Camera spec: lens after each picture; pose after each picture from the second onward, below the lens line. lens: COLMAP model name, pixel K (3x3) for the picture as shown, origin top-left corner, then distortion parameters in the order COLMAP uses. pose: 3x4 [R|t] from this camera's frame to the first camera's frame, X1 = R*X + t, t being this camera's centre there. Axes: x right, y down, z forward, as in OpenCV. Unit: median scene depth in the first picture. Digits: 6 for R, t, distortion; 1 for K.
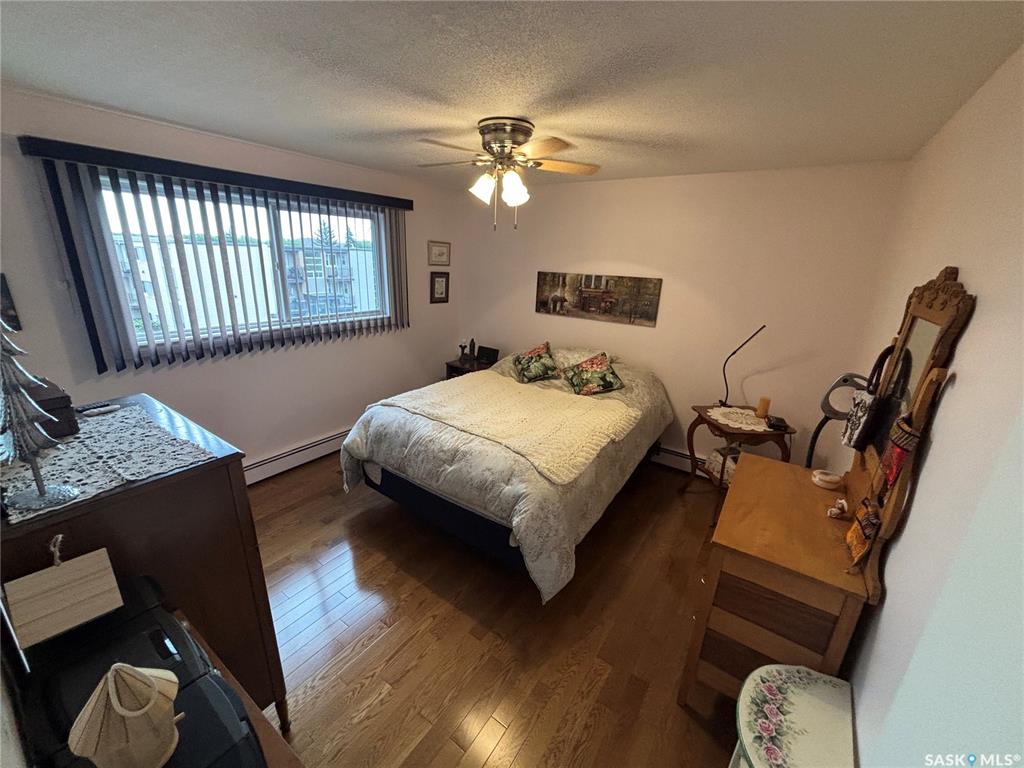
lens RADIAL K [[410.4, 0, 511.4], [0, 410.4, 383.8], [0, 0, 1]] dist [-0.001466, -0.000457]
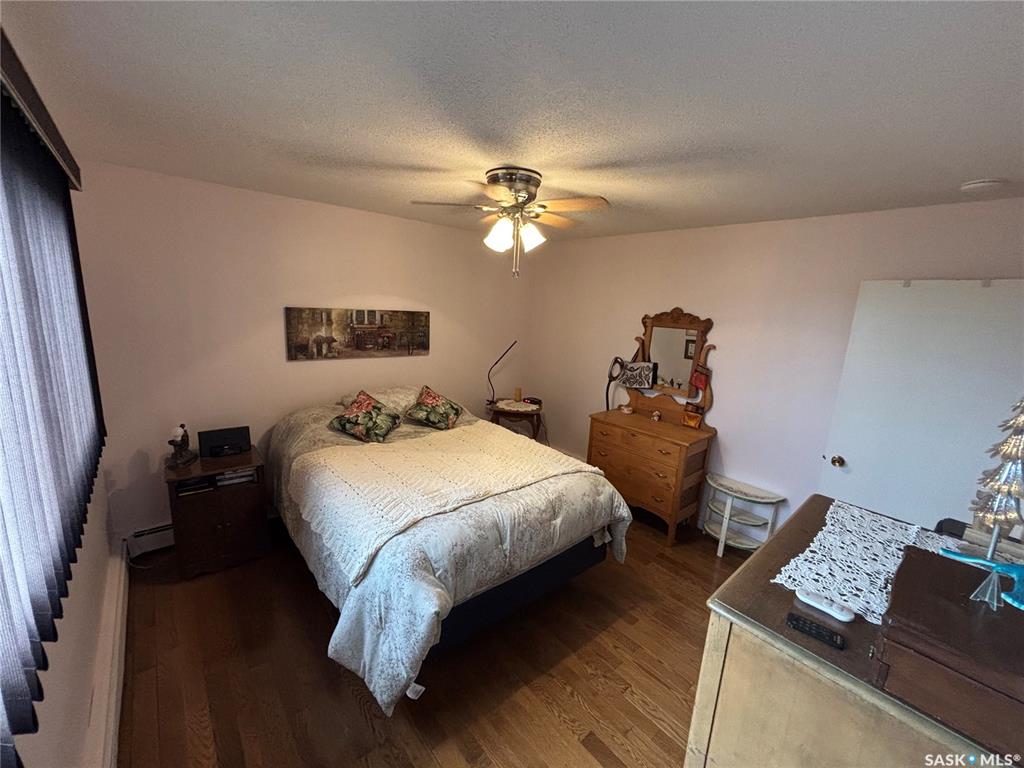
lens RADIAL K [[410.4, 0, 512.9], [0, 410.4, 384.9], [0, 0, 1]] dist [-0.001466, -0.000457]
pose [[0.243237, -0.214692, 0.945908, -0.629145], [0.244151, 0.957349, 0.154506, -0.169234], [-0.938736, 0.193363, 0.285281, 0.472507]]
